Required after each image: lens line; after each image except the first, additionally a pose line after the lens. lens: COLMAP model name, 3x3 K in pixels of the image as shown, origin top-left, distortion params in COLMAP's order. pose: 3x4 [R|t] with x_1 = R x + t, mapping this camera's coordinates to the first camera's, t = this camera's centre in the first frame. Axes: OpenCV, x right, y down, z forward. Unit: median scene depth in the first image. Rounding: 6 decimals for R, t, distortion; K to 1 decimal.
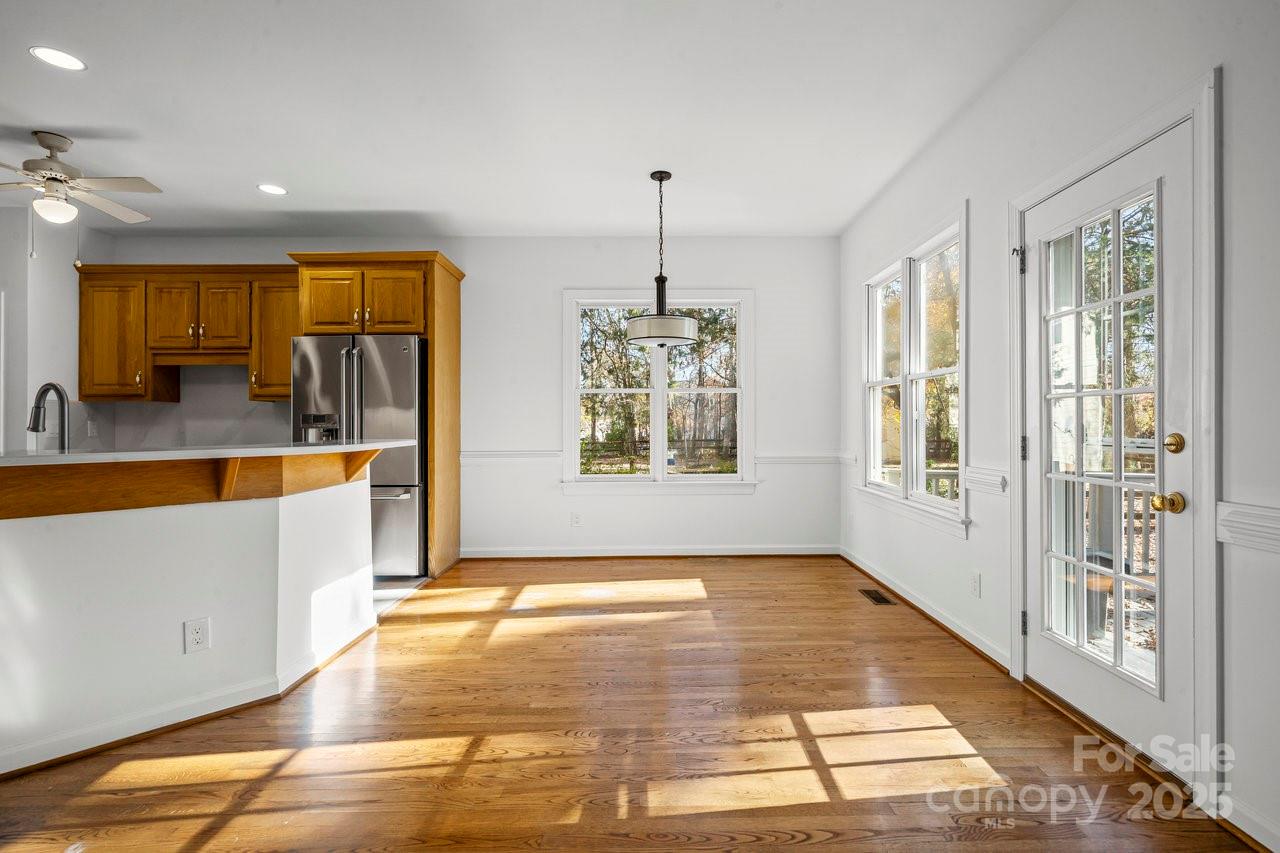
lens RADIAL K [[590.2, 0, 669.2], [0, 590.2, 423.6], [0, 0, 1]] dist [-0.010459, -0.000190]
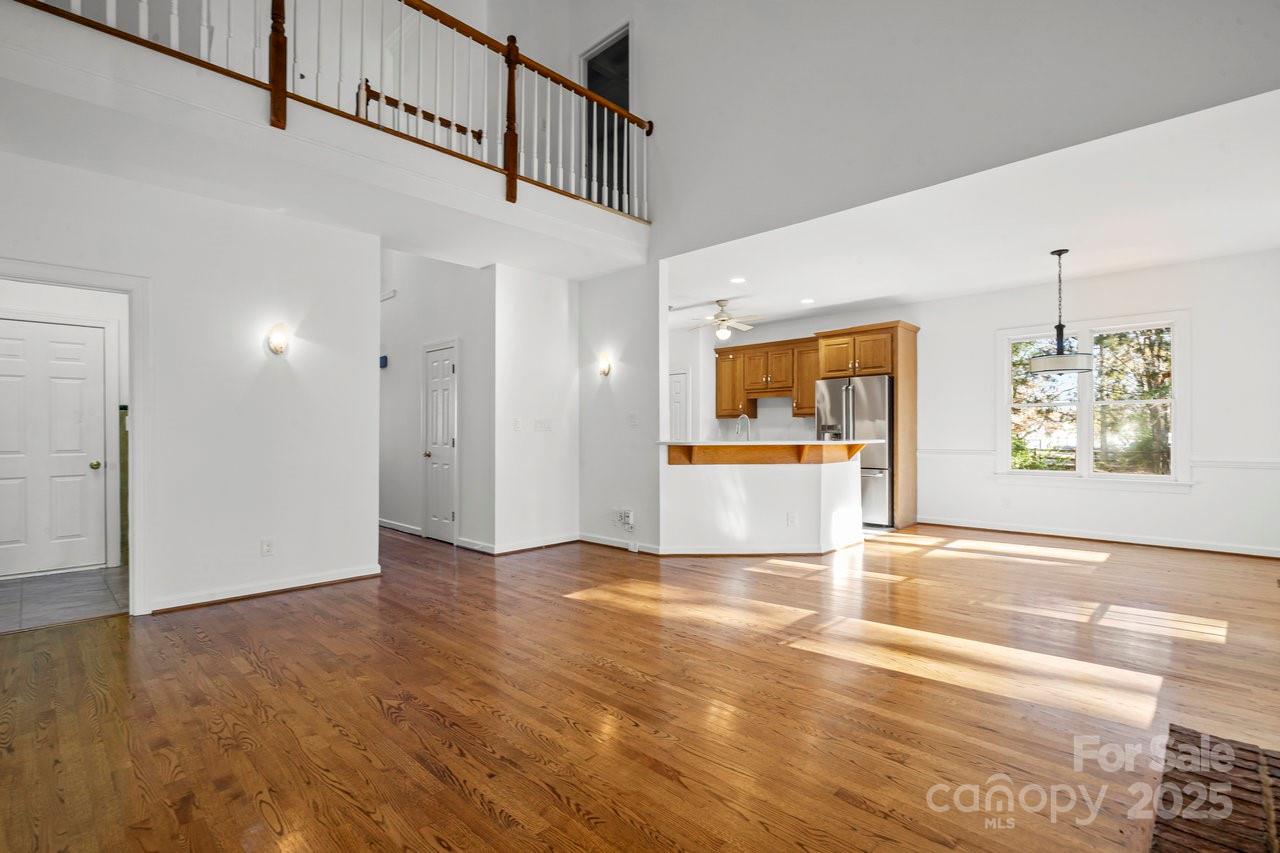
lens RADIAL K [[605.9, 0, 640.0], [0, 605.9, 426.5], [0, 0, 1]] dist [-0.000416, 0.000213]
pose [[0.695195, -0.003202, -0.718814, 0.284307], [-0.000317, 0.999989, -0.004761, -0.001957], [0.718821, 0.003538, 0.695186, -0.617797]]
